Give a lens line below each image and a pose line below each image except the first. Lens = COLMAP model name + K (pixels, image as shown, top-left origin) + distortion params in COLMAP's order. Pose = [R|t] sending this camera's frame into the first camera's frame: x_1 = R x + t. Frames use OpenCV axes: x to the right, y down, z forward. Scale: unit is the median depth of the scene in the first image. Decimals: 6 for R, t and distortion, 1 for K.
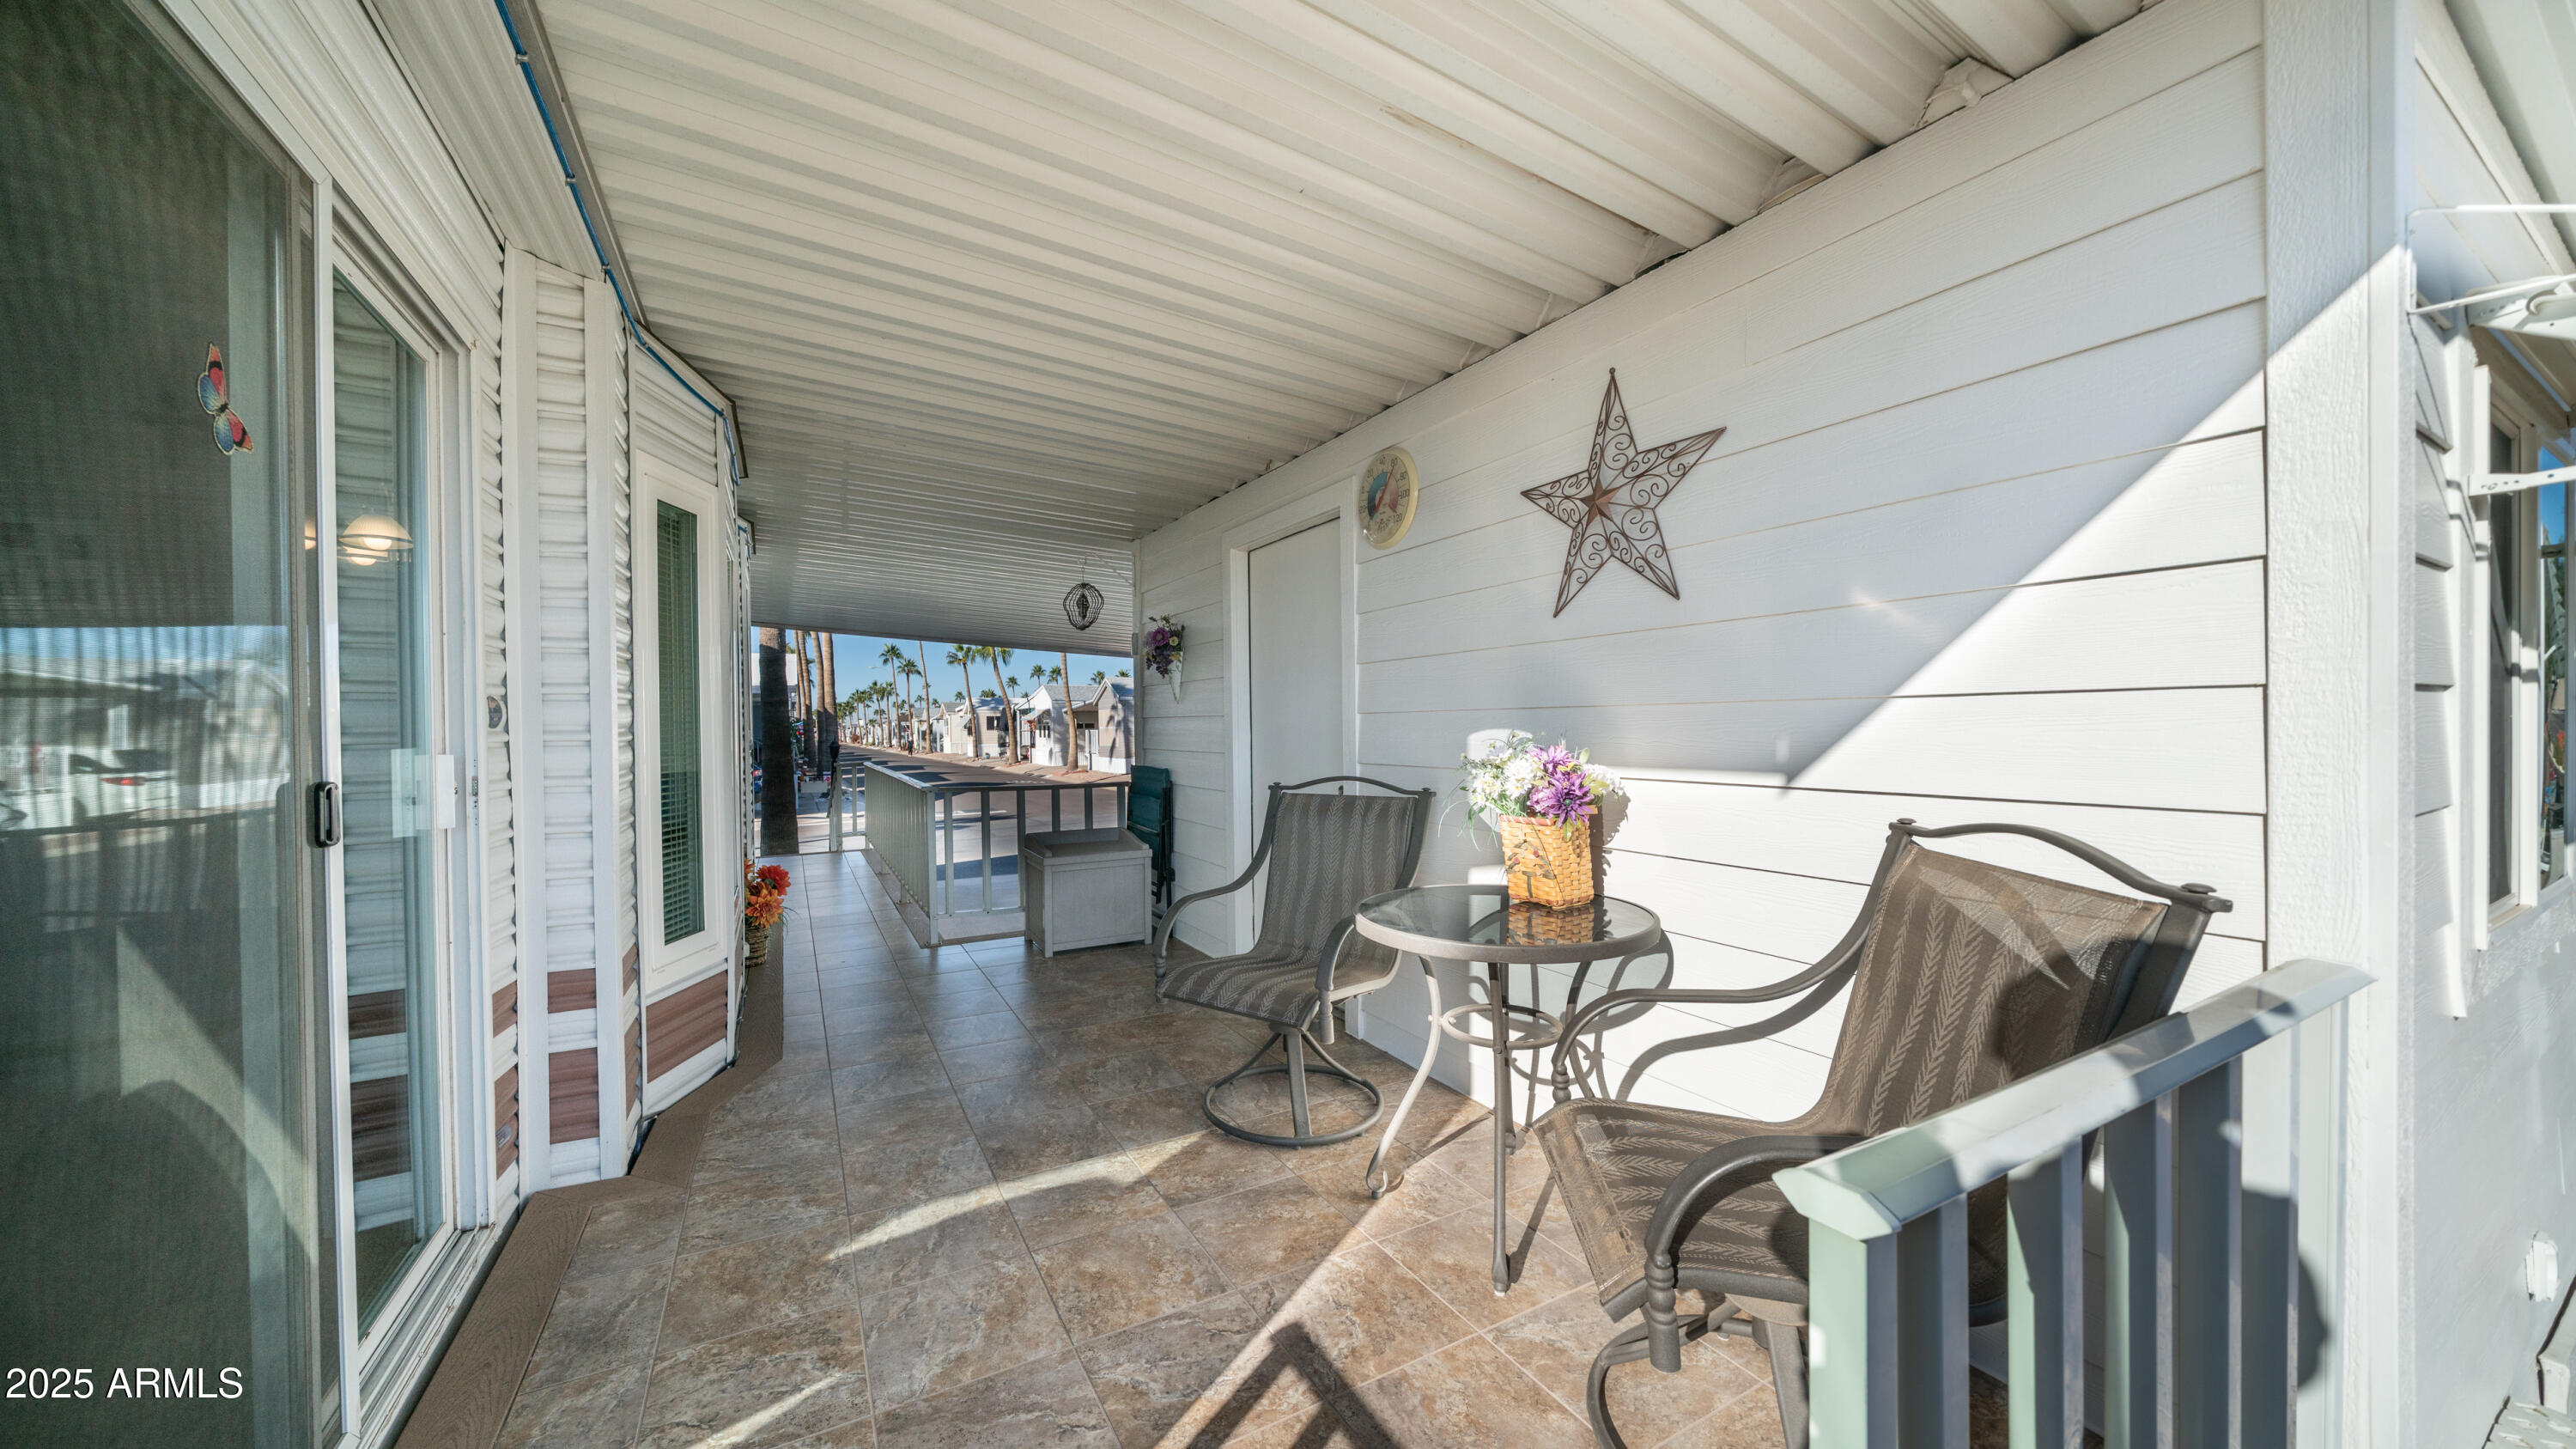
lens RADIAL K [[882.7, 0, 1264.9], [0, 882.7, 726.8], [0, 0, 1]] dist [-0.010062, 0.000583]
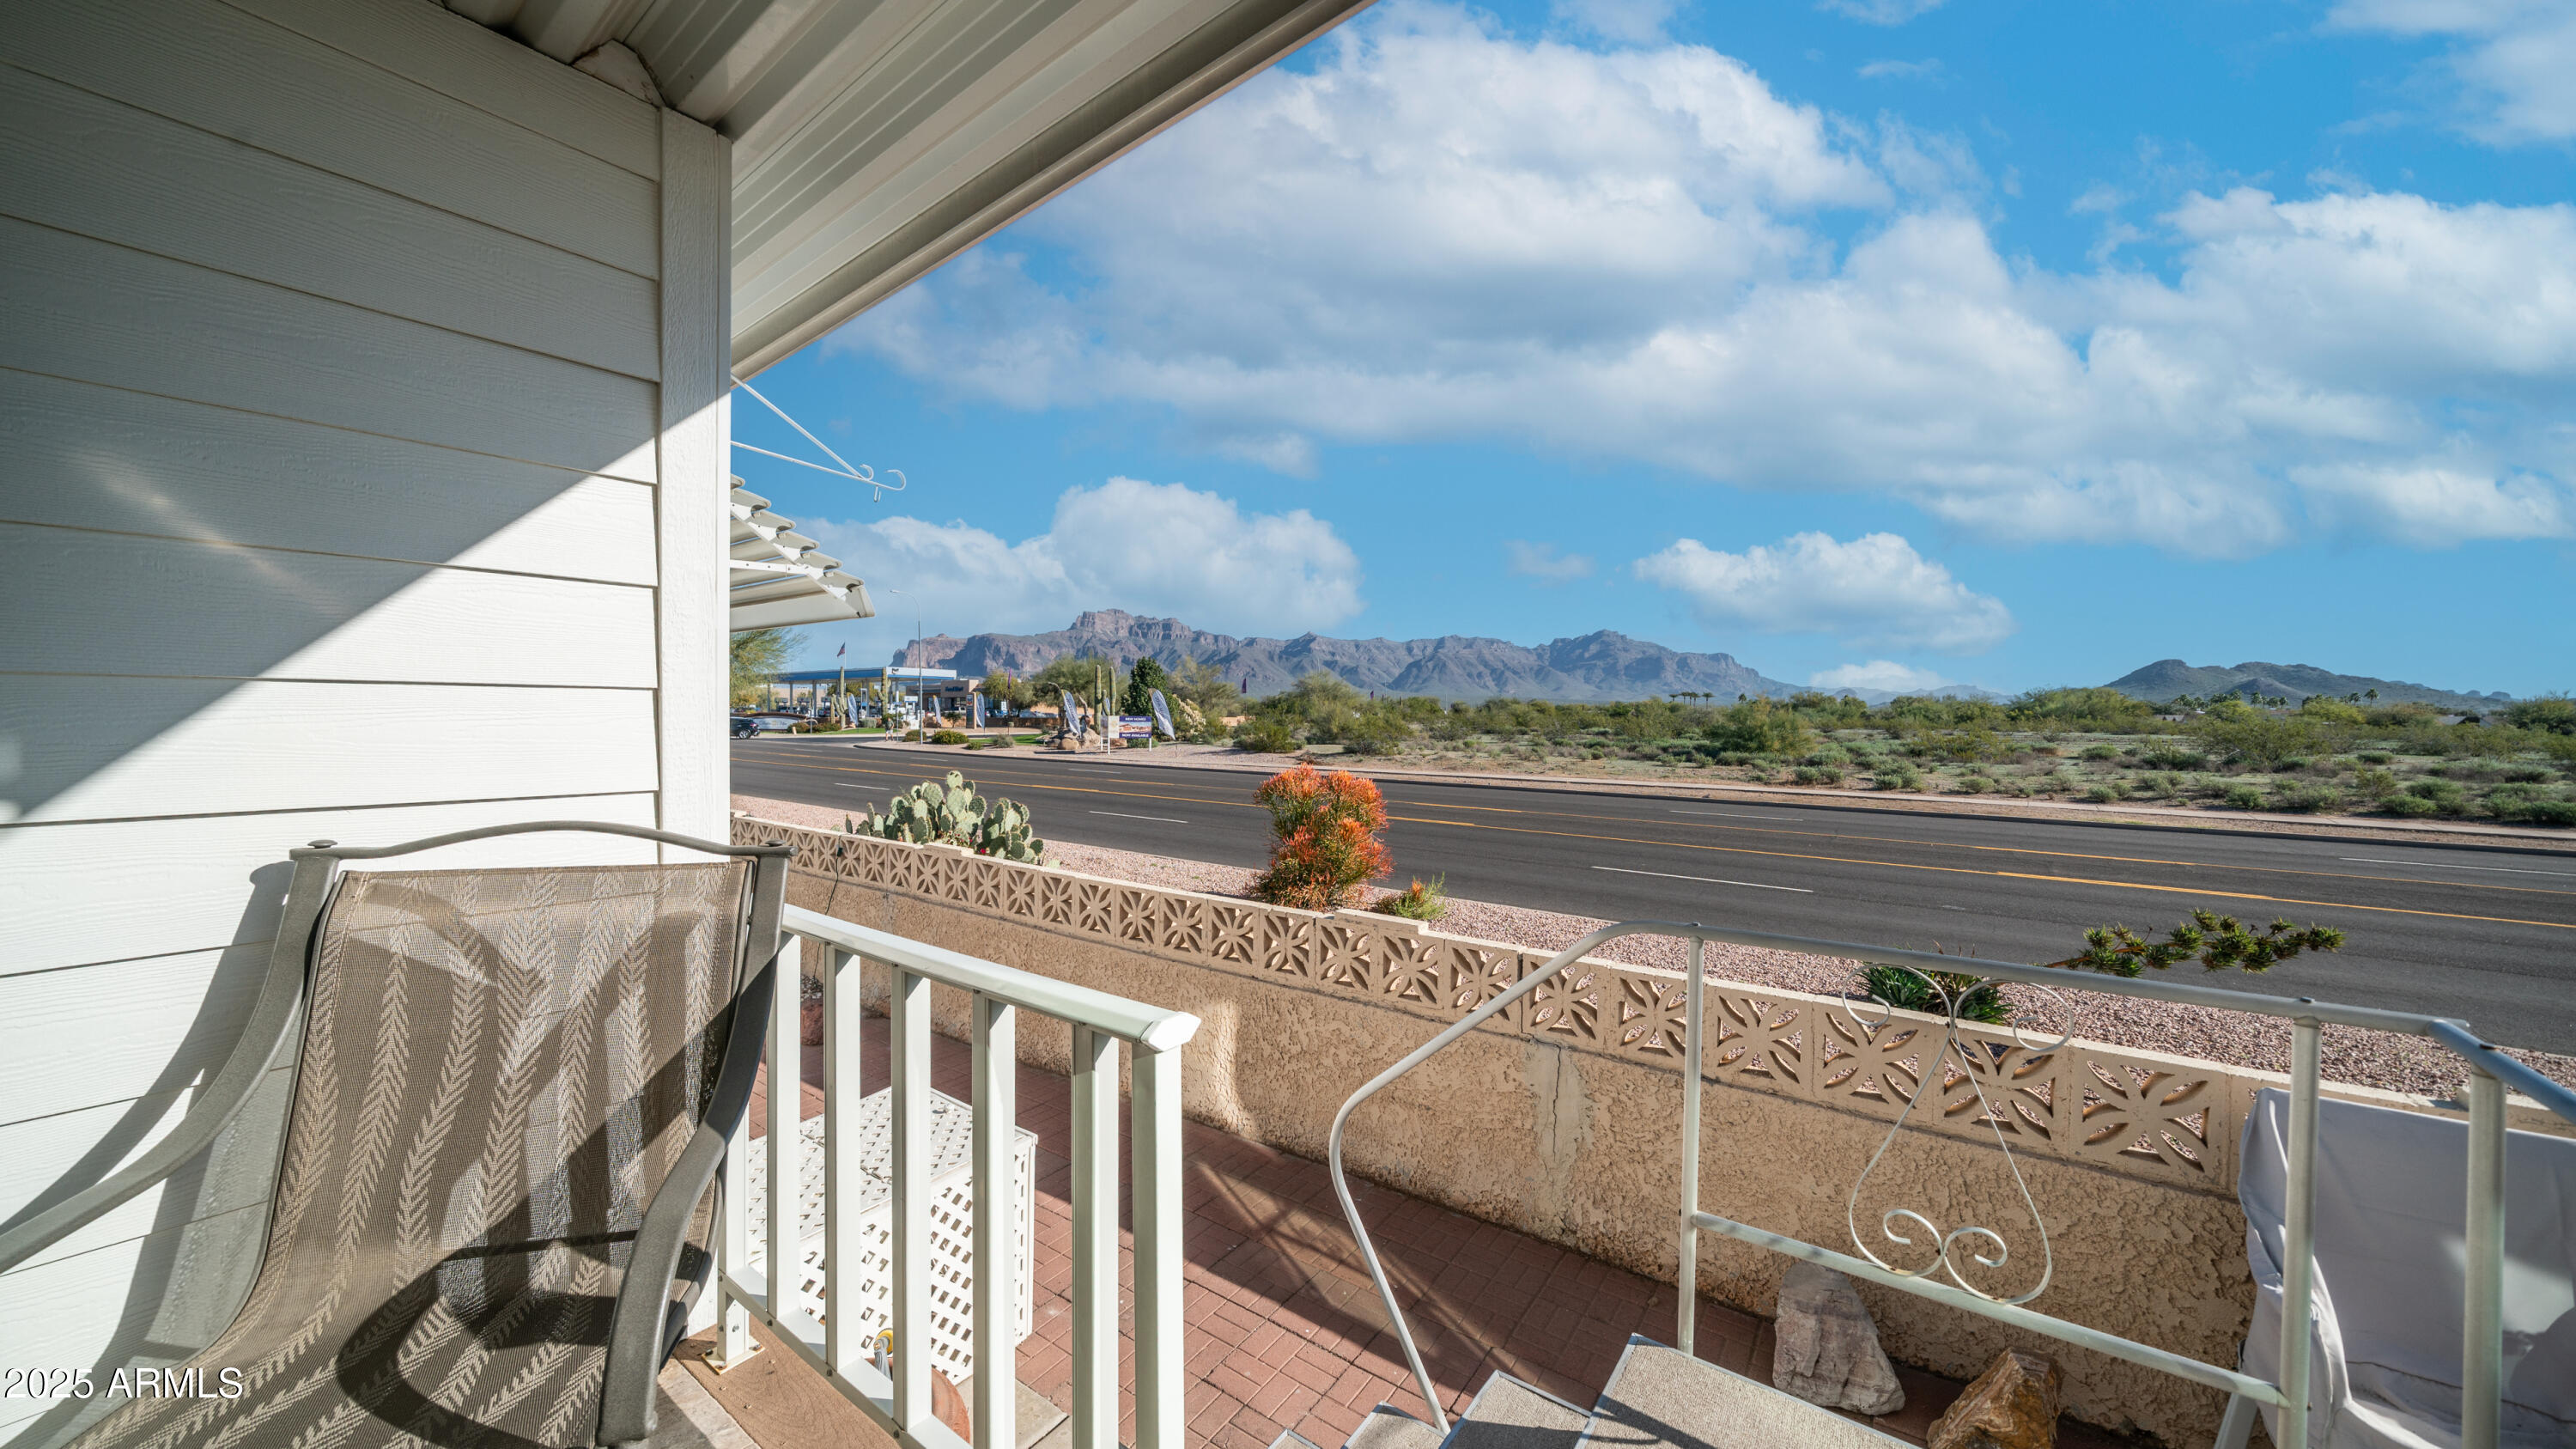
lens RADIAL K [[882.7, 0, 1287.7], [0, 882.7, 727.6], [0, 0, 1]] dist [-0.010062, 0.000583]
pose [[-0.419508, -0.001950, 0.907750, -0.301357], [-0.002821, 0.999996, 0.000844, 0.002922], [-0.907747, -0.002206, -0.419511, 0.532729]]
